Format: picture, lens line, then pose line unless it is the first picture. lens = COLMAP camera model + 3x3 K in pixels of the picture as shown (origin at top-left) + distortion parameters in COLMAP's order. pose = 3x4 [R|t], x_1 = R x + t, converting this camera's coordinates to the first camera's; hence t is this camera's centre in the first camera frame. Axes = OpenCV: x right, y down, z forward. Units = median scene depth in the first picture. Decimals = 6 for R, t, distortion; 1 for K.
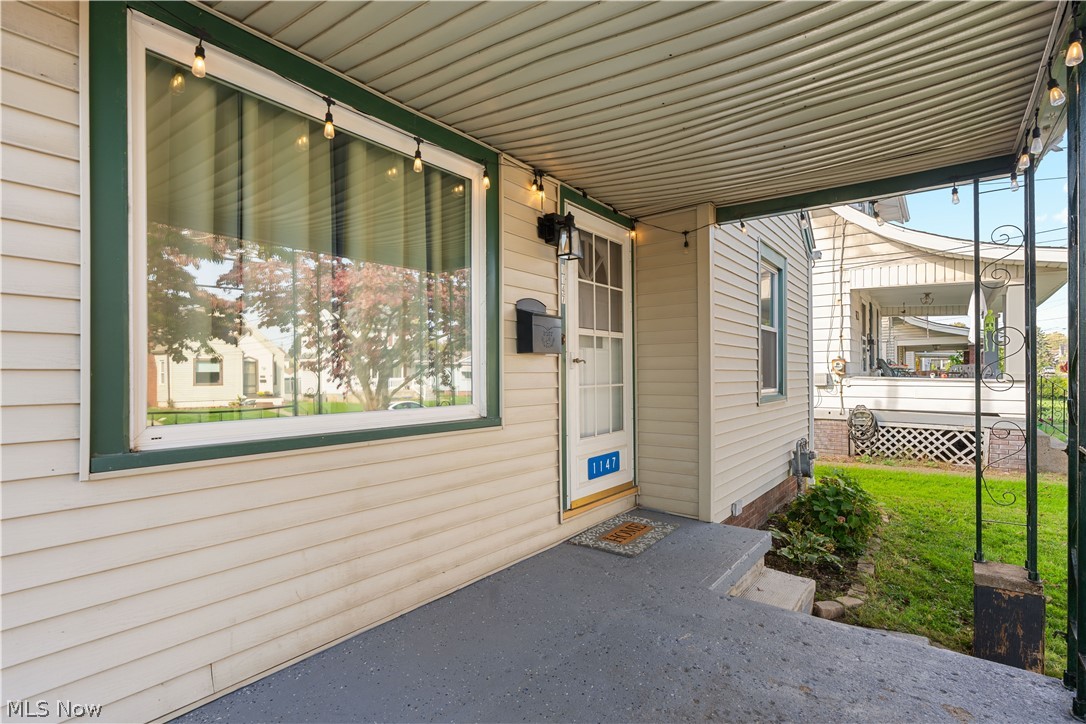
lens RADIAL K [[557.0, 0, 540.3], [0, 557.0, 372.0], [0, 0, 1]] dist [0.003121, 0.000625]
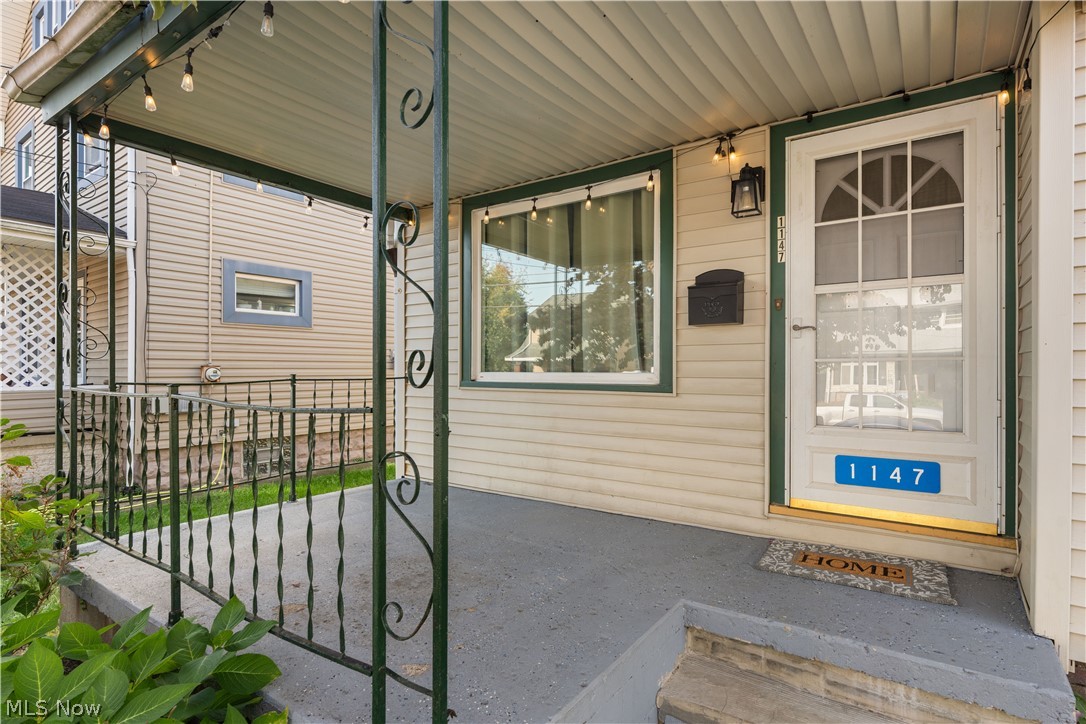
lens RADIAL K [[557.0, 0, 540.6], [0, 557.0, 362.8], [0, 0, 1]] dist [0.003121, 0.000625]
pose [[0.005483, -0.004676, -0.999974, 0.927625], [0.004131, 0.999981, -0.004654, 0.034961], [0.999976, -0.004105, 0.005503, 0.652257]]
